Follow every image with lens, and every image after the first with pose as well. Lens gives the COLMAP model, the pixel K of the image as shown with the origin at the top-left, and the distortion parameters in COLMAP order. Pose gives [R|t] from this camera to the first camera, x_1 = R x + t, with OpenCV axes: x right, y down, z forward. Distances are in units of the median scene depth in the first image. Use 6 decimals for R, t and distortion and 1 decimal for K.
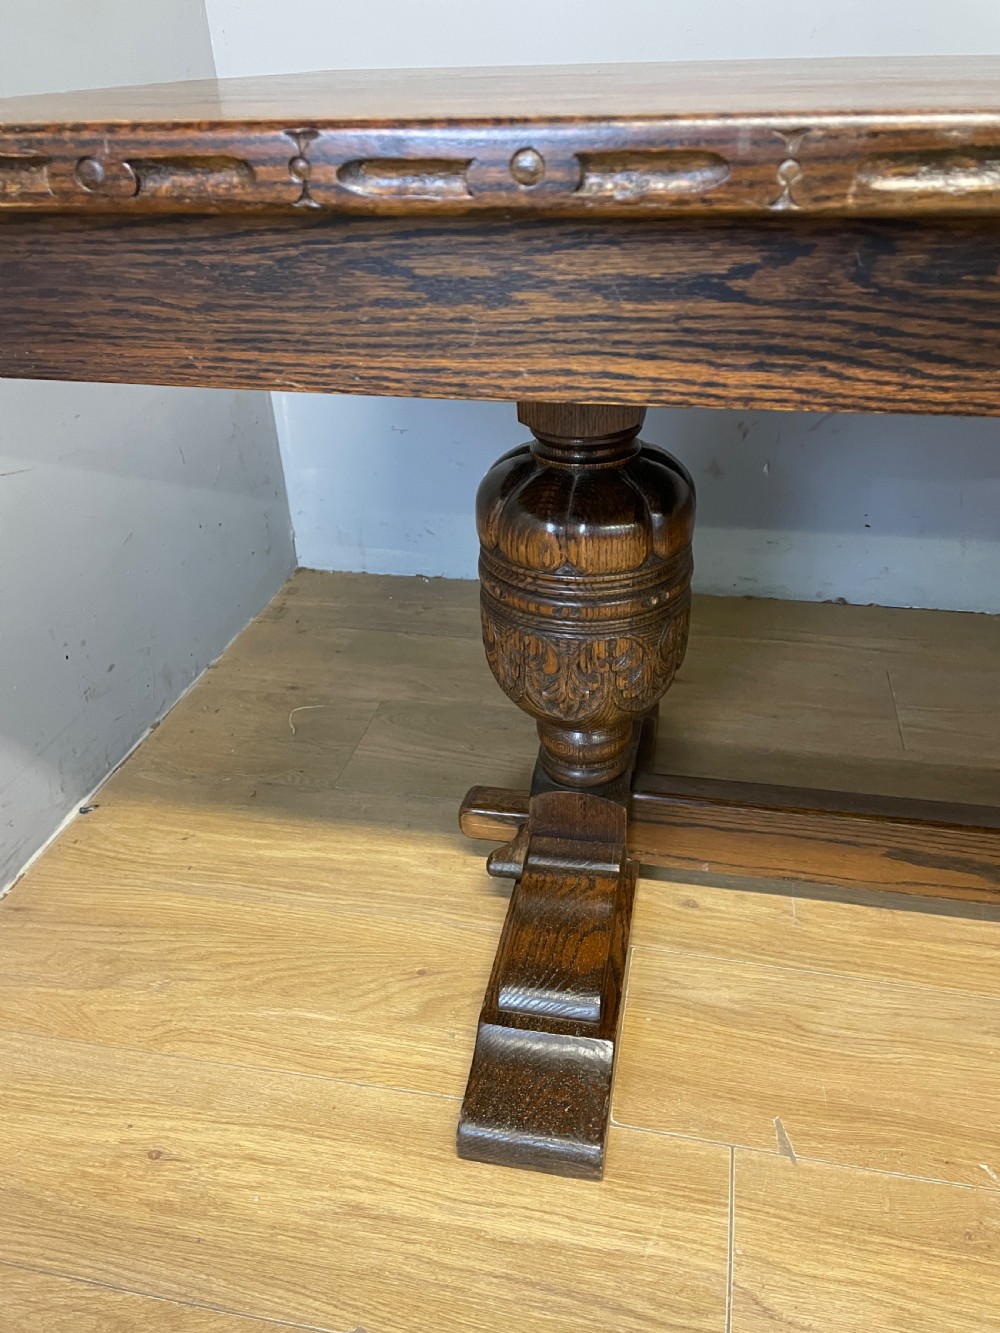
lens RADIAL K [[997.6, 0, 515.0], [0, 997.6, 653.8], [0, 0, 1]] dist [0.091960, -0.104450]
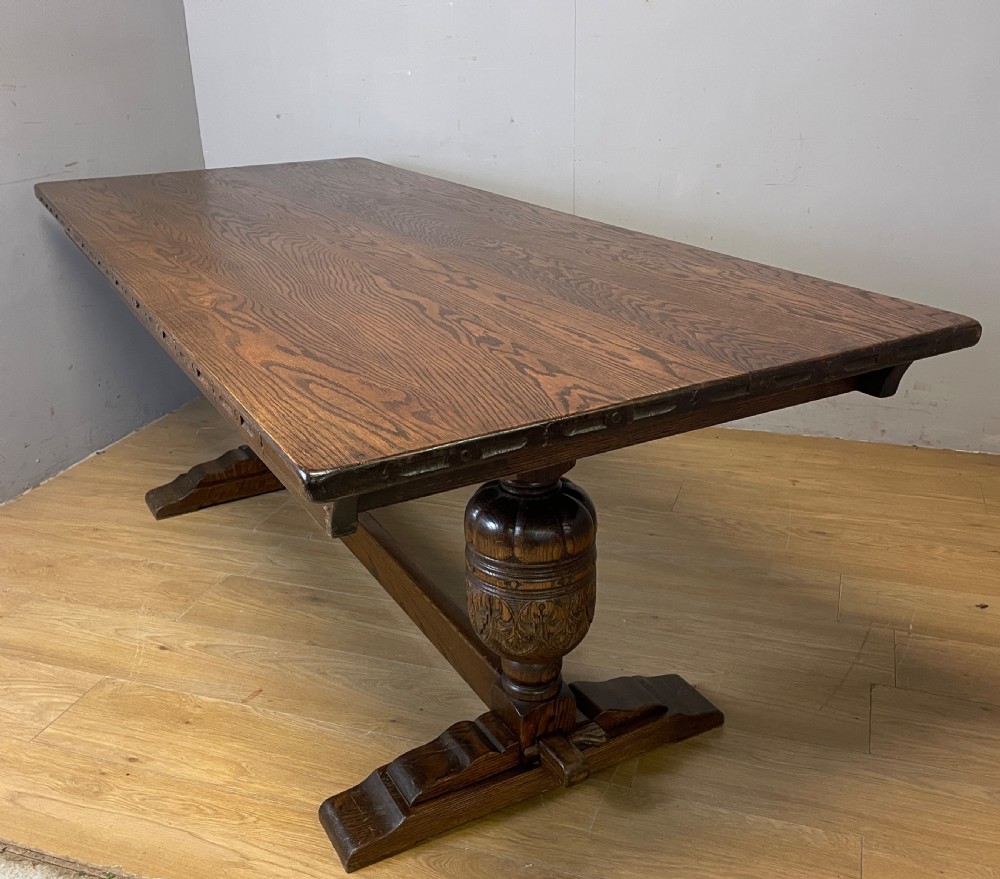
lens RADIAL K [[1030.2, 0, 491.9], [0, 1030.2, 426.3], [0, 0, 1]] dist [0.073122, 0.000000]
pose [[0.990843, 0.054212, -0.123661, 1.069786], [-0.073863, 0.984297, -0.160325, 0.580181], [0.113027, 0.167991, 0.979287, -1.749533]]
